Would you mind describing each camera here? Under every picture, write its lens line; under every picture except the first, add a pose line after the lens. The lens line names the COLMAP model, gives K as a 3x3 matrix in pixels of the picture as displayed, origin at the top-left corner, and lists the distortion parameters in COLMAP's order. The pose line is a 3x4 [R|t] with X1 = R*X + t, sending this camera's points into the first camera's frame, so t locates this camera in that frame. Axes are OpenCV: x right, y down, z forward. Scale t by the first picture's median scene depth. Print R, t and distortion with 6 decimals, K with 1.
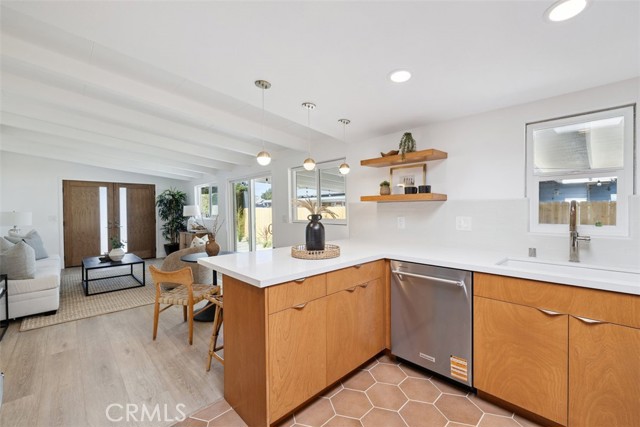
lens RADIAL K [[267.7, 0, 320.0], [0, 267.7, 213.5], [0, 0, 1]] dist [-0.001070, -0.000212]
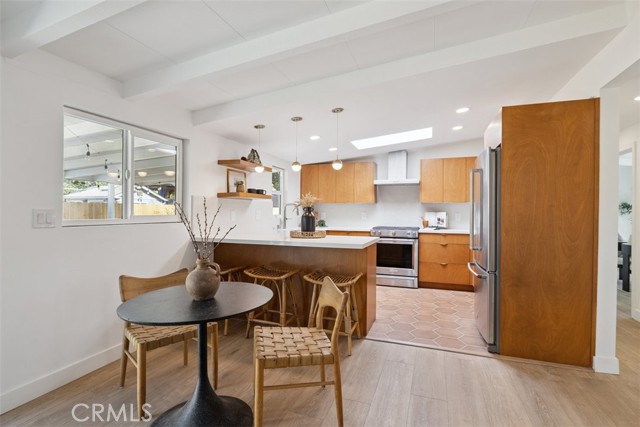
lens RADIAL K [[314.7, 0, 320.0], [0, 314.7, 213.5], [0, 0, 1]] dist [-0.000802, 0.000336]
pose [[-0.450496, 0.006119, 0.892758, -0.968489], [0.015166, 0.999885, 0.000800, 0.024369], [-0.892650, 0.013900, -0.450537, 1.093482]]
